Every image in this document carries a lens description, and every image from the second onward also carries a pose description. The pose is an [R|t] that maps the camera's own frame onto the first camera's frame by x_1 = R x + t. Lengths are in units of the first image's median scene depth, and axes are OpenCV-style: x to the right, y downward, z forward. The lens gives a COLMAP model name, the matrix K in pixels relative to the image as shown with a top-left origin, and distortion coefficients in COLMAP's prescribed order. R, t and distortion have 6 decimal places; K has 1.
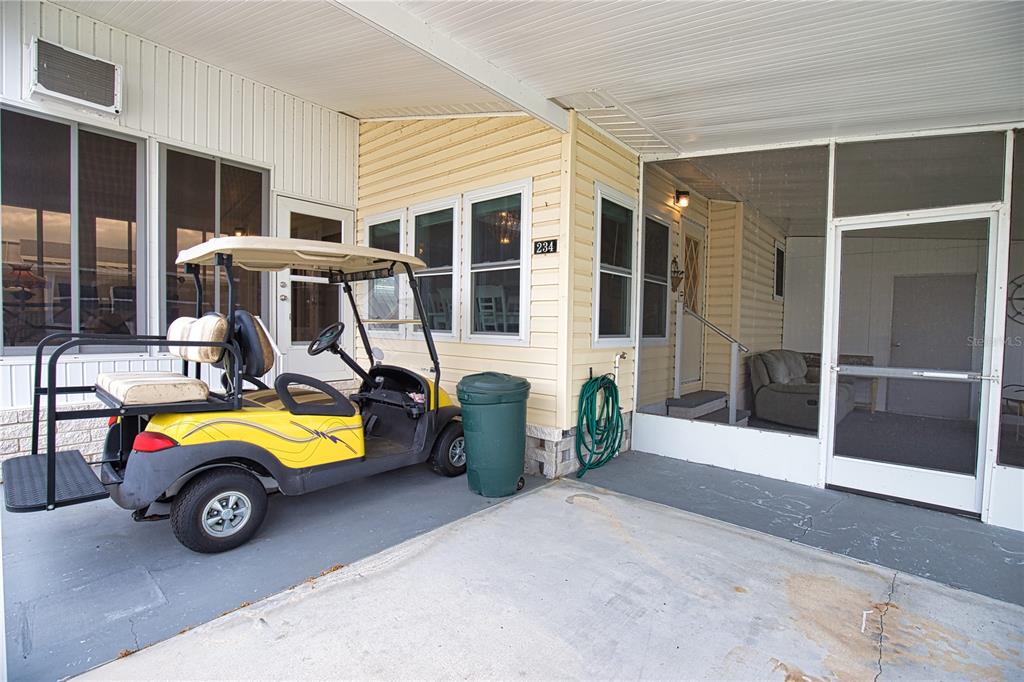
lens RADIAL K [[467.5, 0, 519.9], [0, 467.5, 341.3], [0, 0, 1]] dist [-0.036062, 0.007795]
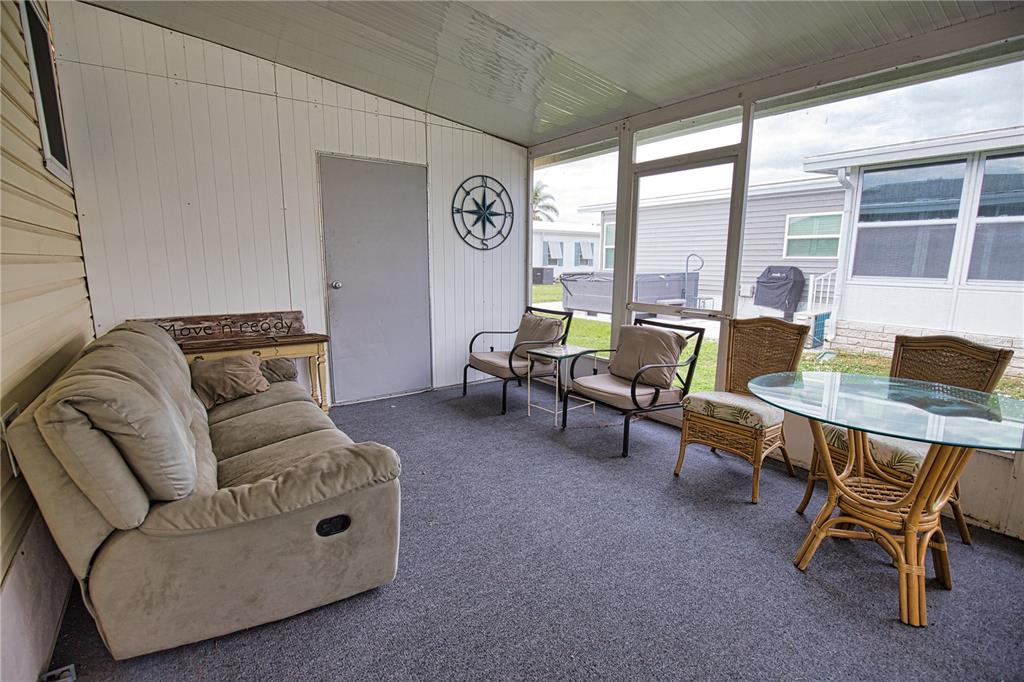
lens RADIAL K [[467.5, 0, 522.6], [0, 467.5, 341.2], [0, 0, 1]] dist [-0.036062, 0.007795]
pose [[0.222099, -0.189199, 0.956491, 0.590766], [0.037939, 0.981927, 0.185421, -0.039991], [-0.974286, -0.004894, 0.225263, 1.191553]]
